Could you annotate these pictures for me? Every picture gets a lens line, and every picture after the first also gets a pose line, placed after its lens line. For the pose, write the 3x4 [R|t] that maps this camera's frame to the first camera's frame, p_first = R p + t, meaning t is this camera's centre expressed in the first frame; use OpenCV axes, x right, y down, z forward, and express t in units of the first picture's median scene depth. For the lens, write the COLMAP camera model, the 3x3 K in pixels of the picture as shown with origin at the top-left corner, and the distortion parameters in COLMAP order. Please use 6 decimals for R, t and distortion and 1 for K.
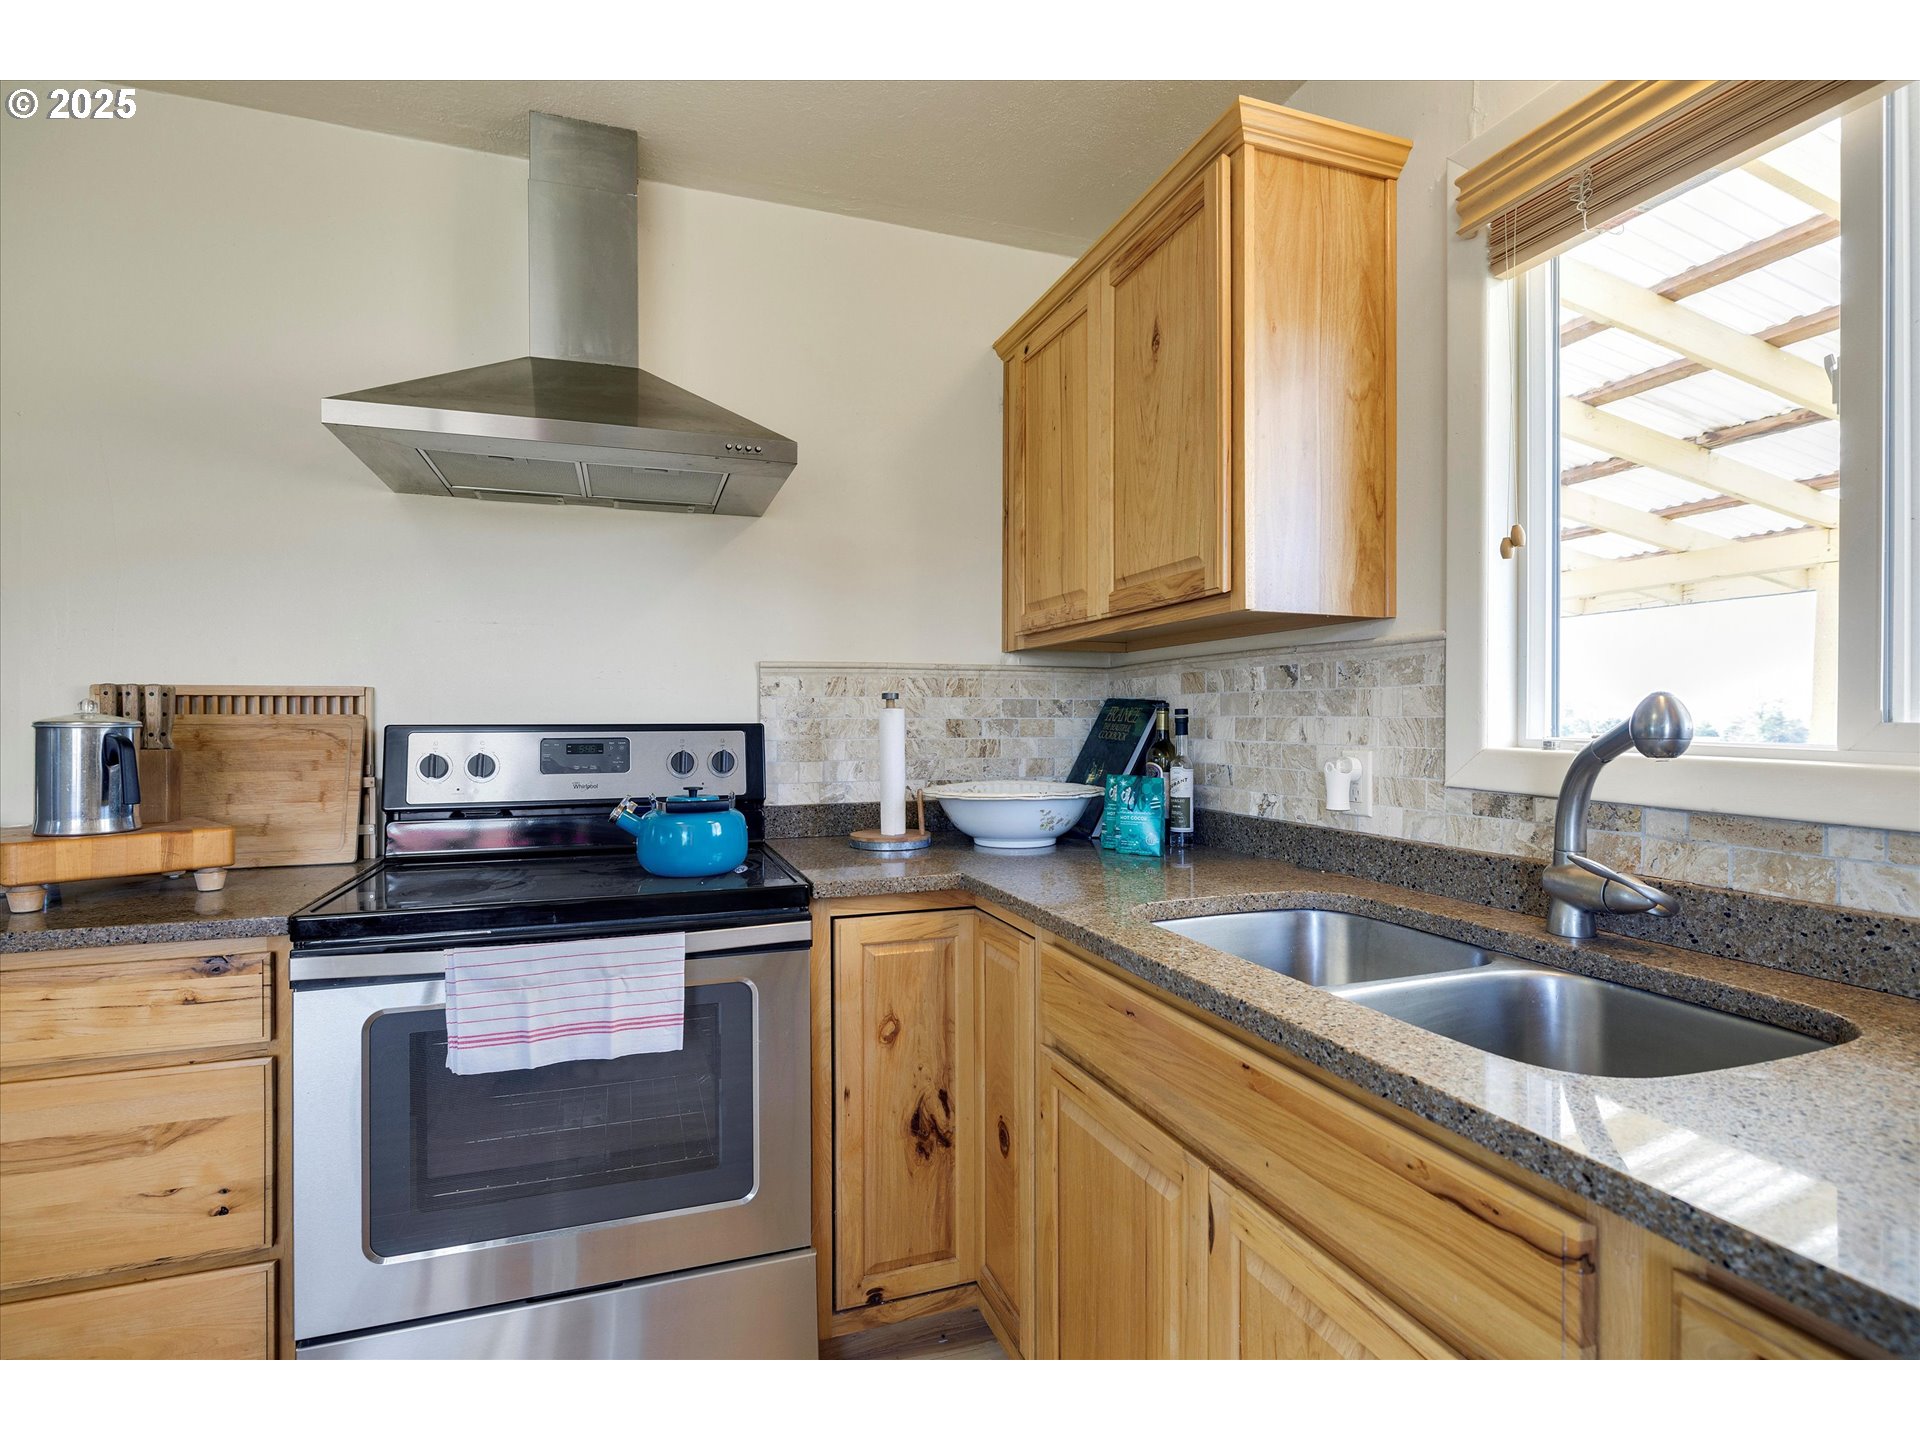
lens RADIAL K [[941.3, 0, 960.1], [0, 941.3, 720.1], [0, 0, 1]] dist [-0.004059, -0.000316]
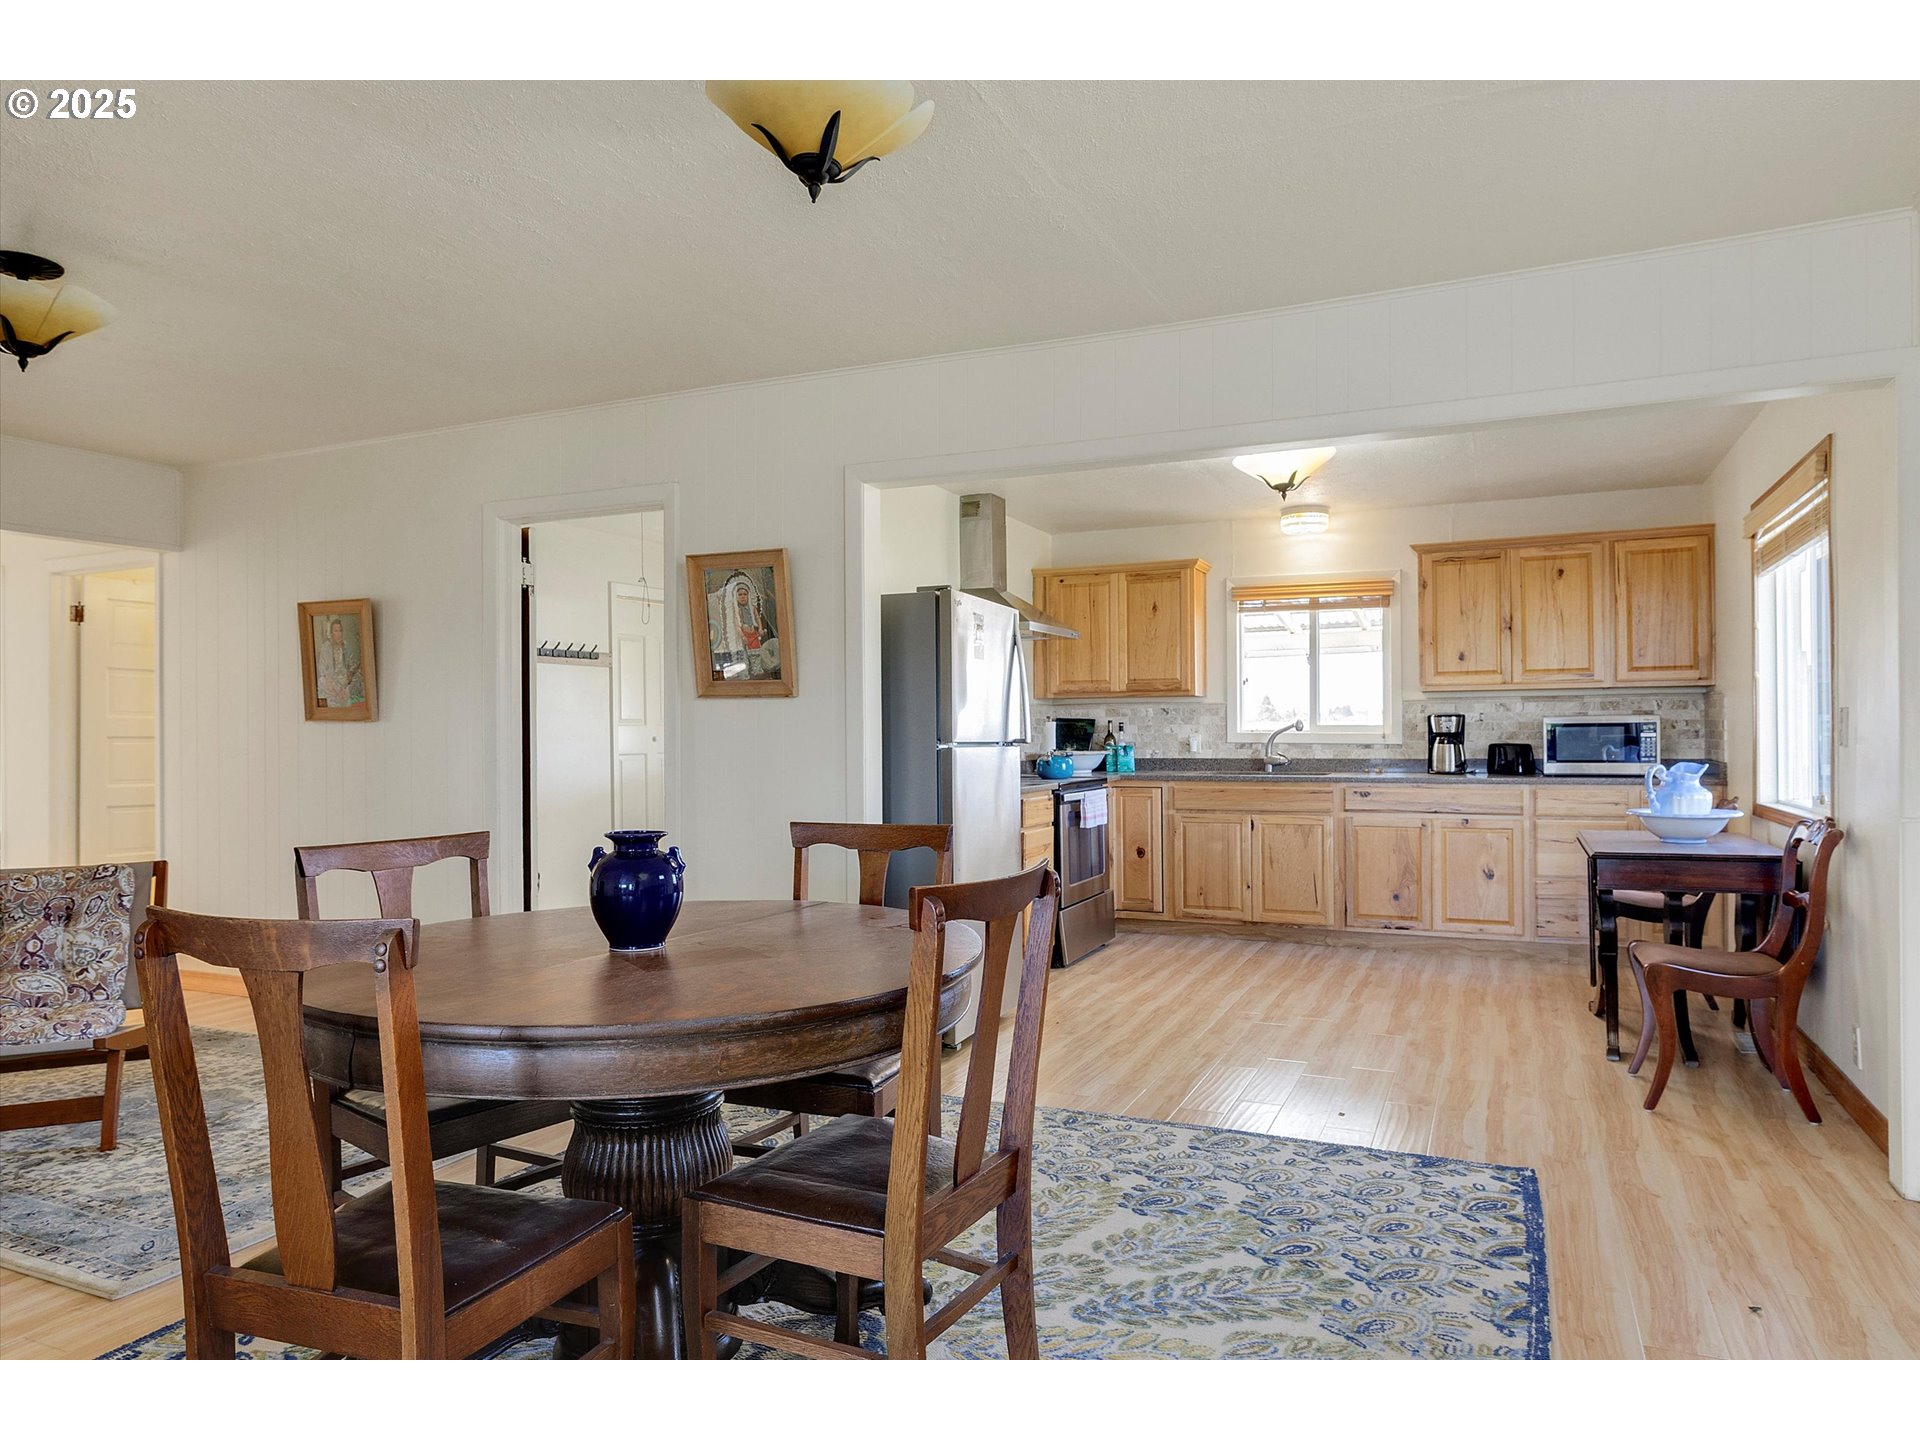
lens RADIAL K [[1199.7, 0, 964.7], [0, 1199.7, 726.8], [0, 0, 1]] dist [0.011085, 0.000326]
pose [[0.693372, -0.001778, 0.720577, -3.278287], [0.008223, 0.999951, -0.005445, 0.021732], [-0.720533, 0.009700, 0.693353, -1.416413]]
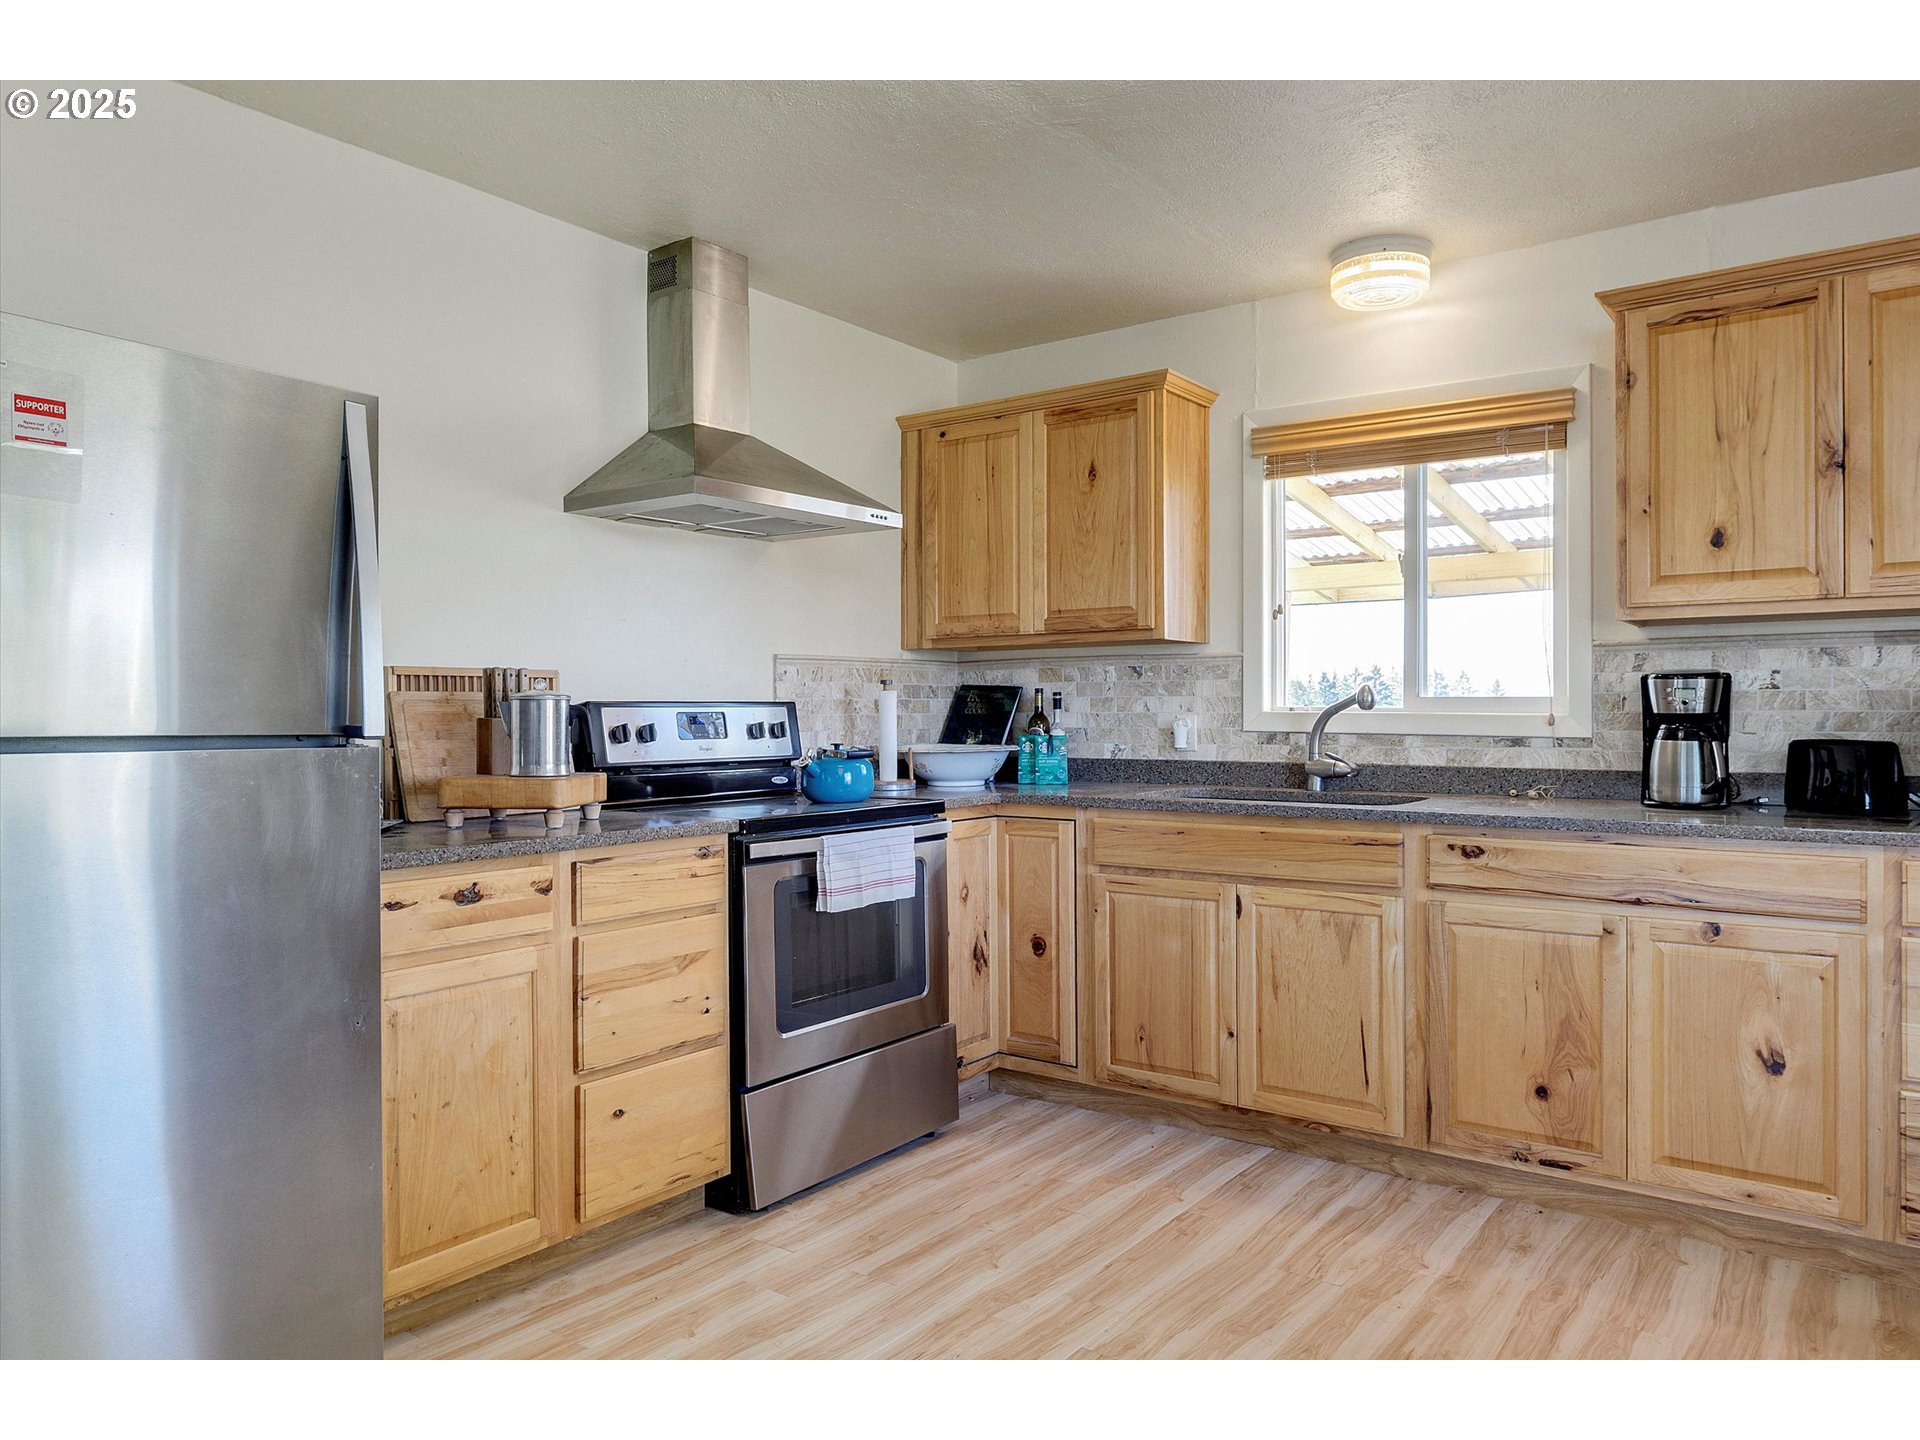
lens RADIAL K [[1274.7, 0, 962.9], [0, 1274.7, 716.5], [0, 0, 1]] dist [-0.006777, 0.002607]
pose [[0.831109, -0.005063, 0.556086, -1.282962], [0.003975, 0.999987, 0.003164, 0.025459], [-0.556095, -0.000419, 0.831119, -0.788639]]
